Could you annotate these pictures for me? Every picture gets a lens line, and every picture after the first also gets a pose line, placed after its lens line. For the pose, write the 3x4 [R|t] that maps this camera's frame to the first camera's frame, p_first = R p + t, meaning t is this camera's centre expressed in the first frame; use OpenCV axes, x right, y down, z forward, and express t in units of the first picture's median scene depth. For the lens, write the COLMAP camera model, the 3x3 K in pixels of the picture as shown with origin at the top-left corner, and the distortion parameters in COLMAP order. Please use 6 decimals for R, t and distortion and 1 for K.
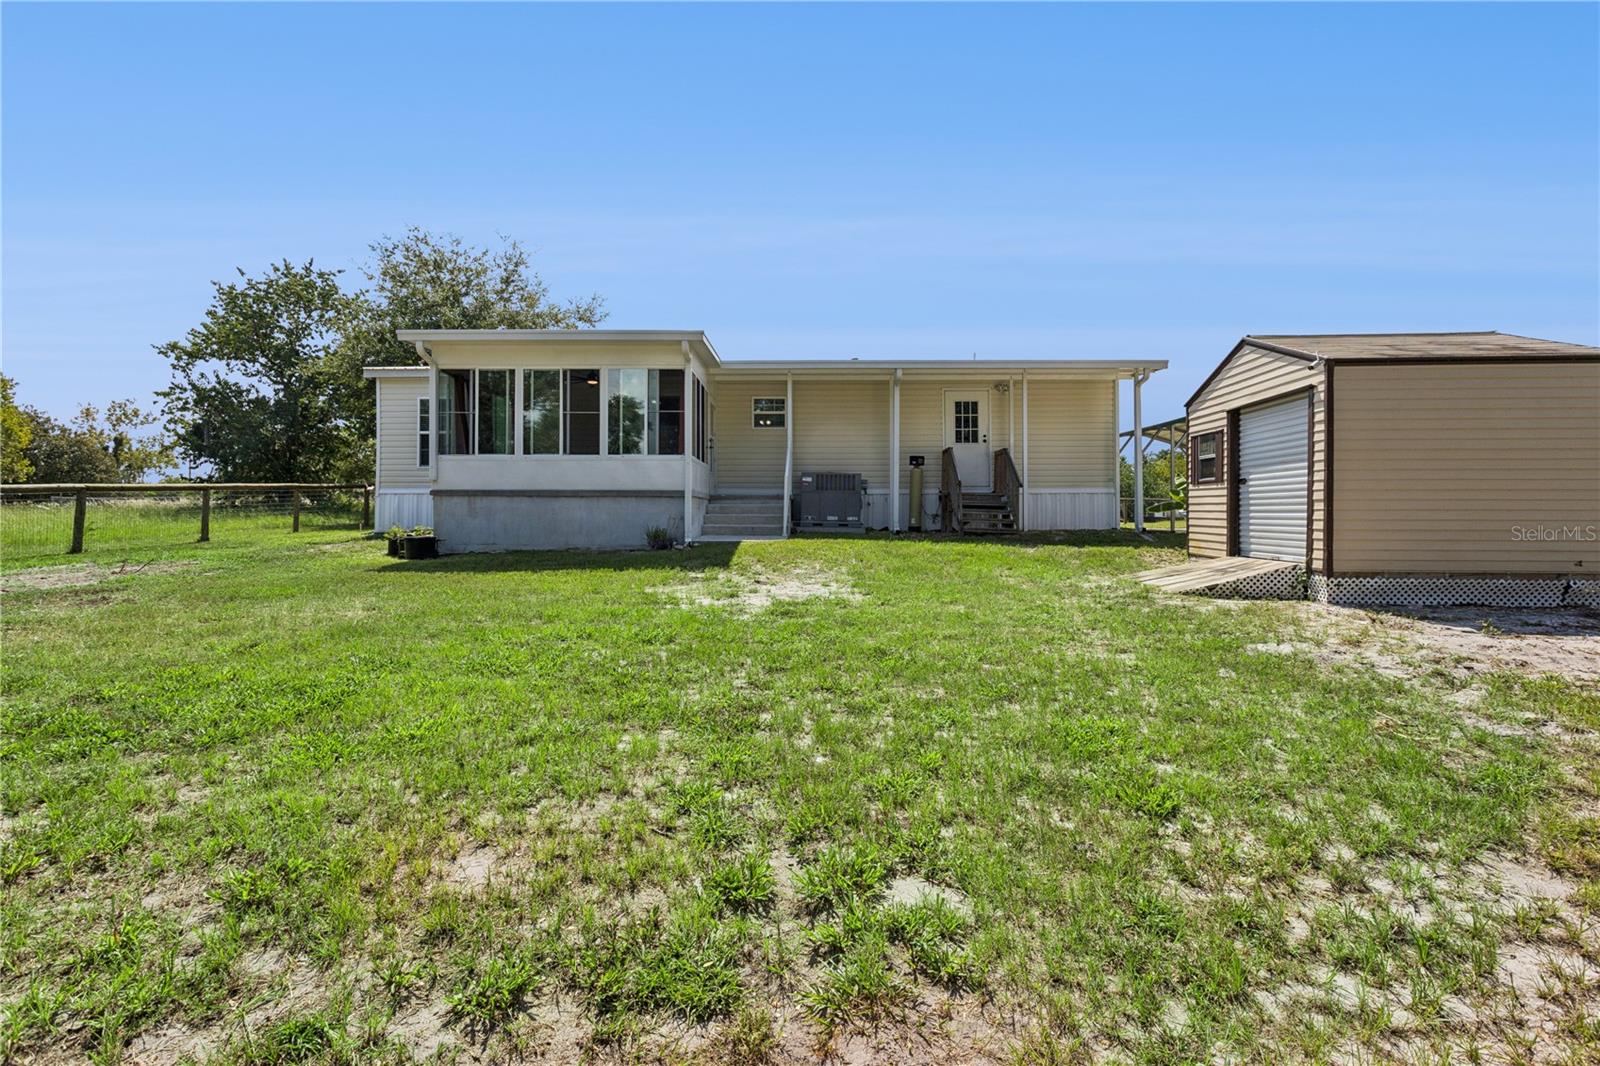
lens RADIAL K [[772.0, 0, 808.6], [0, 772.0, 532.5], [0, 0, 1]] dist [0.003520, 0.001195]
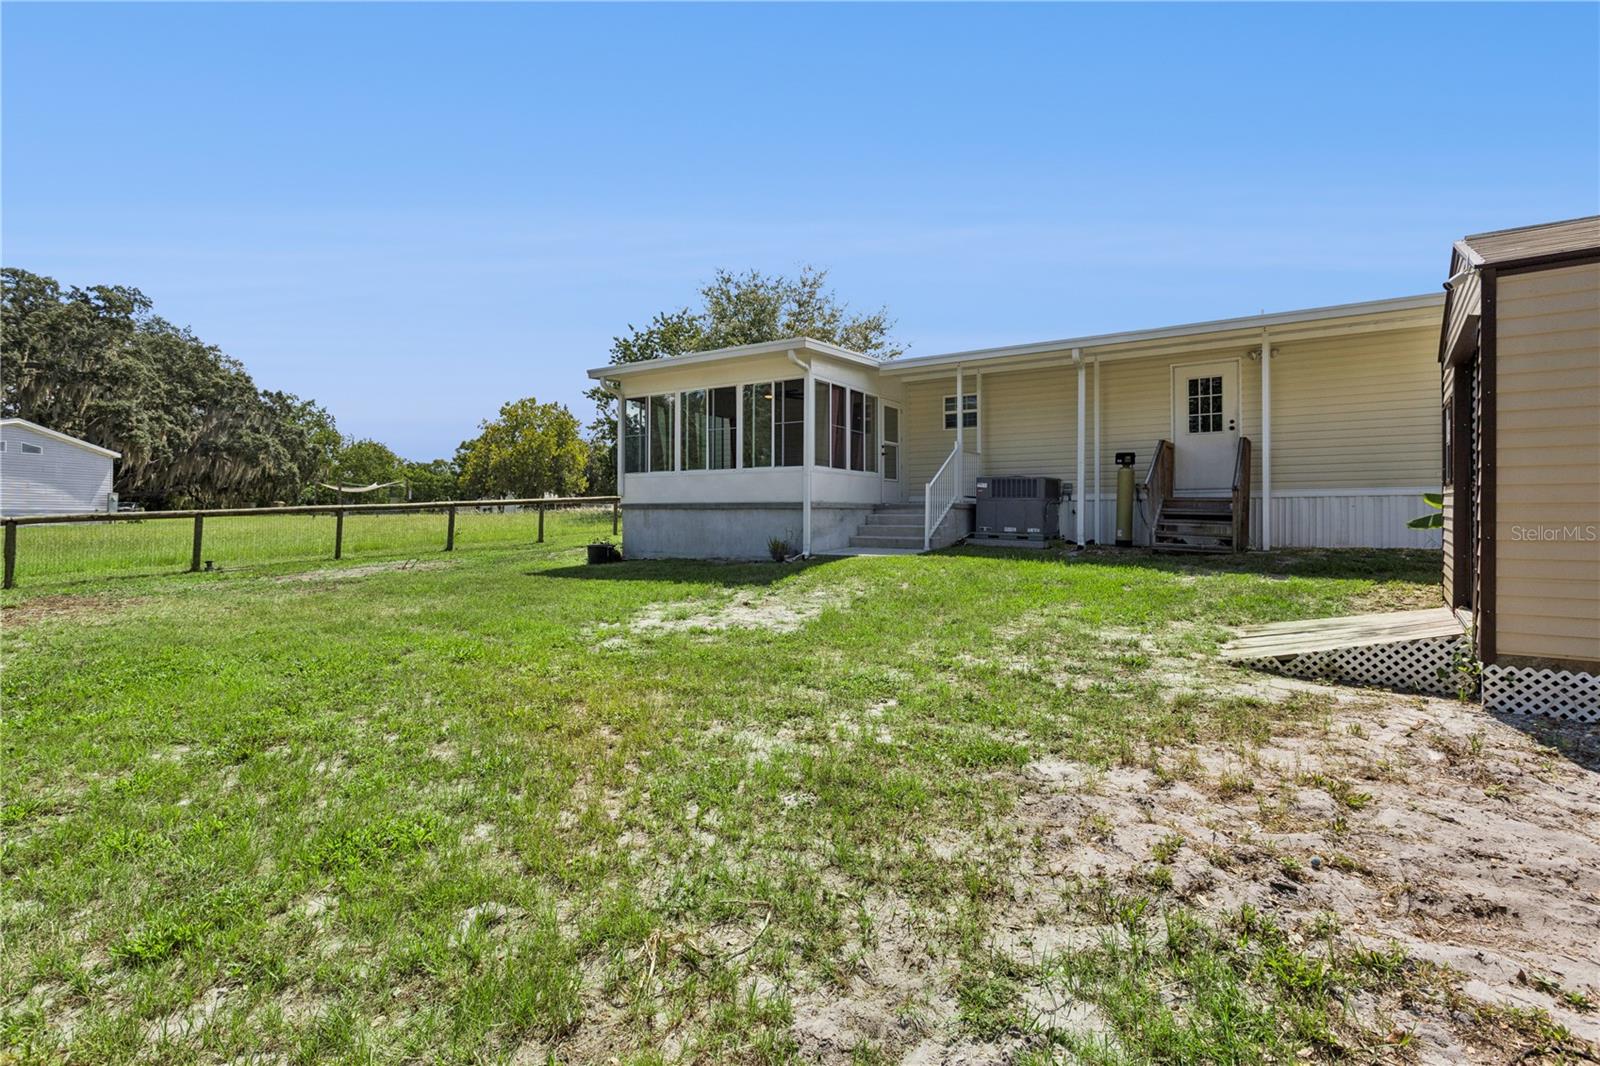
lens RADIAL K [[772.0, 0, 801.4], [0, 772.0, 522.5], [0, 0, 1]] dist [0.003520, 0.001195]
pose [[0.842328, 0.004356, -0.538948, 0.299694], [-0.010314, 0.999915, -0.008038, -0.017229], [0.538866, 0.012329, 0.842301, 0.147574]]
